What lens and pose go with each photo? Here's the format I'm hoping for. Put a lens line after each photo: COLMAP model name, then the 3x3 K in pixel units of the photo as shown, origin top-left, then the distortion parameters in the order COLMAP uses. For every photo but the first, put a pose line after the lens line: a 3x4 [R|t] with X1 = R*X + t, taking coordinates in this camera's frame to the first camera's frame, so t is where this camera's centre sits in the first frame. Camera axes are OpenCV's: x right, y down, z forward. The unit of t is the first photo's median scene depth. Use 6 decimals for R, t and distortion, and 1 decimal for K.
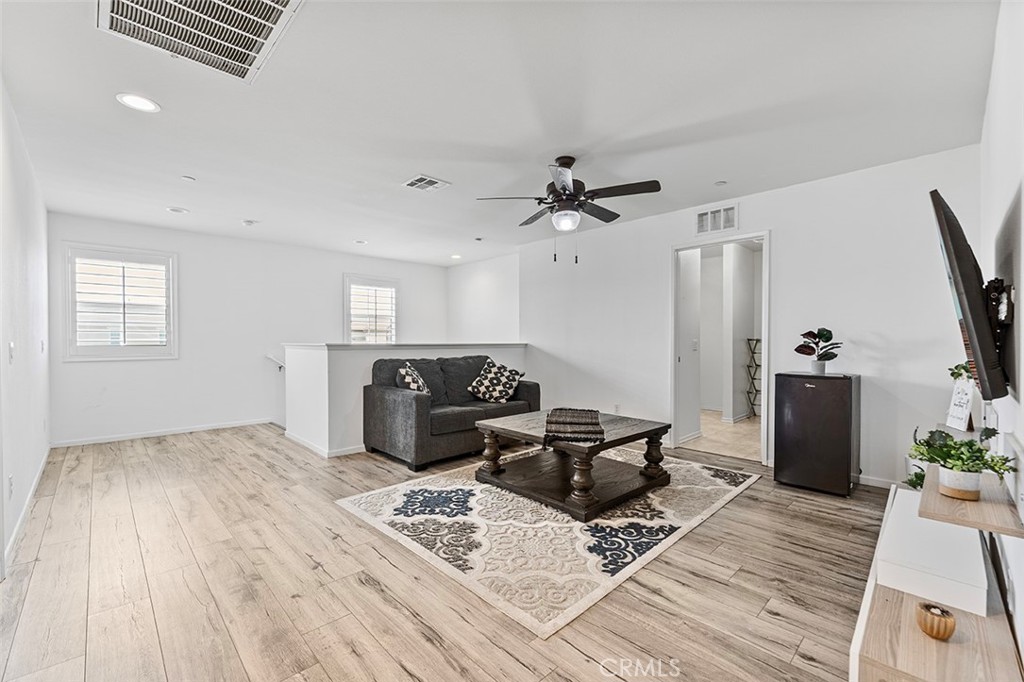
lens RADIAL K [[427.8, 0, 514.1], [0, 427.8, 341.8], [0, 0, 1]] dist [-0.002354, -0.000554]
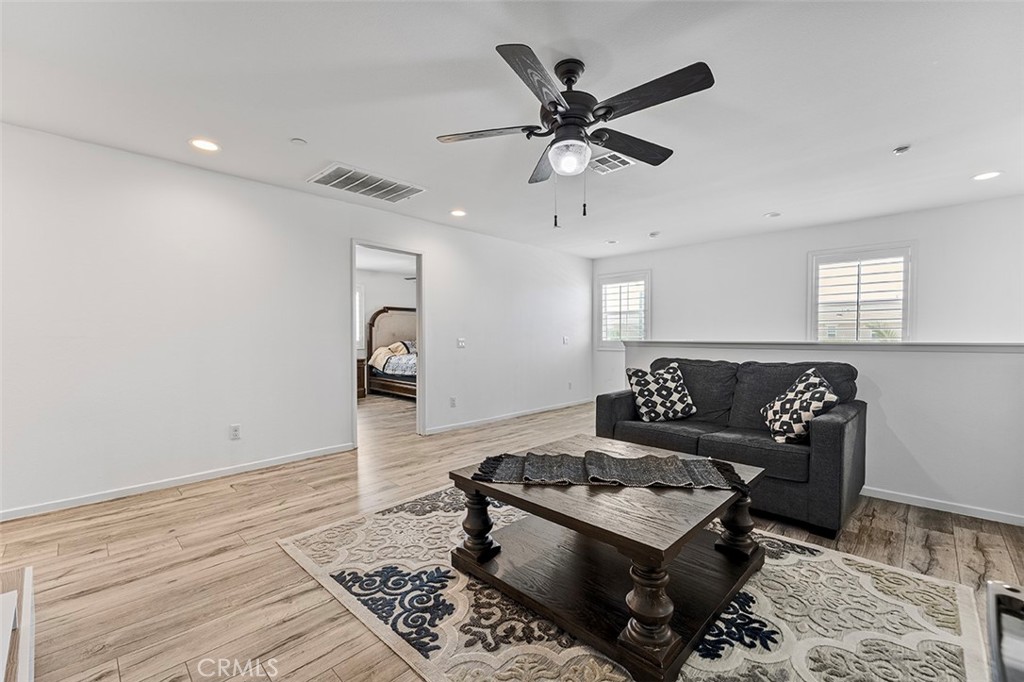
lens RADIAL K [[427.8, 0, 520.4], [0, 427.8, 338.9], [0, 0, 1]] dist [-0.002354, -0.000554]
pose [[0.044190, 0.005763, -0.999007, 0.933549], [-0.002060, 0.999982, 0.005677, -0.006204], [0.999021, 0.001807, 0.044201, 1.052756]]
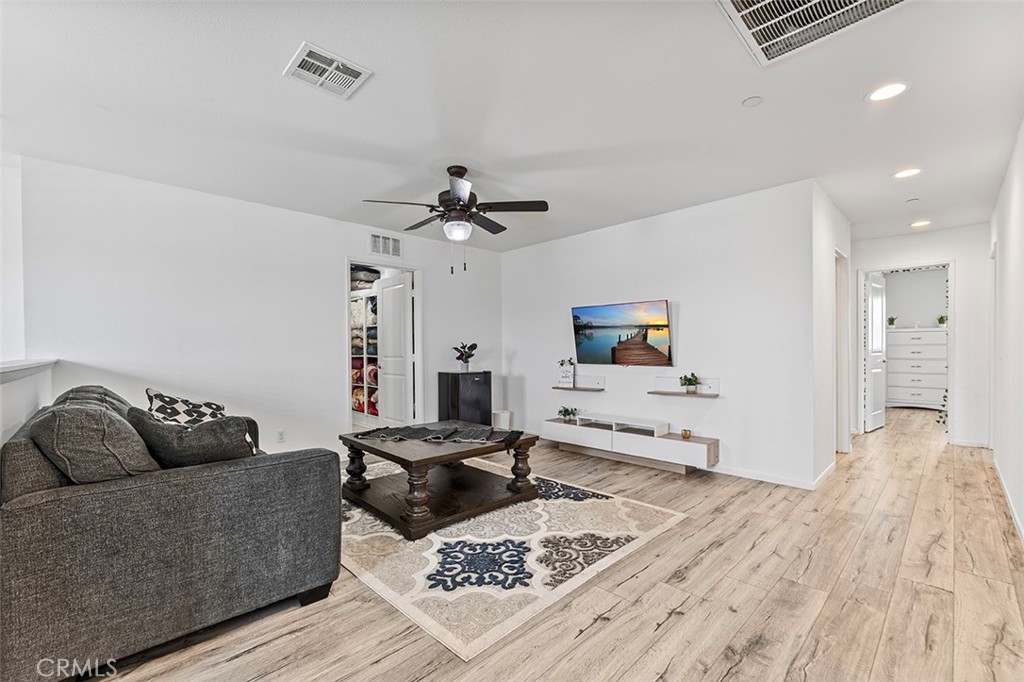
lens RADIAL K [[427.8, 0, 504.5], [0, 427.8, 349.4], [0, 0, 1]] dist [-0.002354, -0.000554]
pose [[0.017391, -0.001131, 0.999848, -1.032180], [0.011061, 0.999938, 0.000938, -0.006409], [-0.999788, 0.011043, 0.017402, 1.032163]]
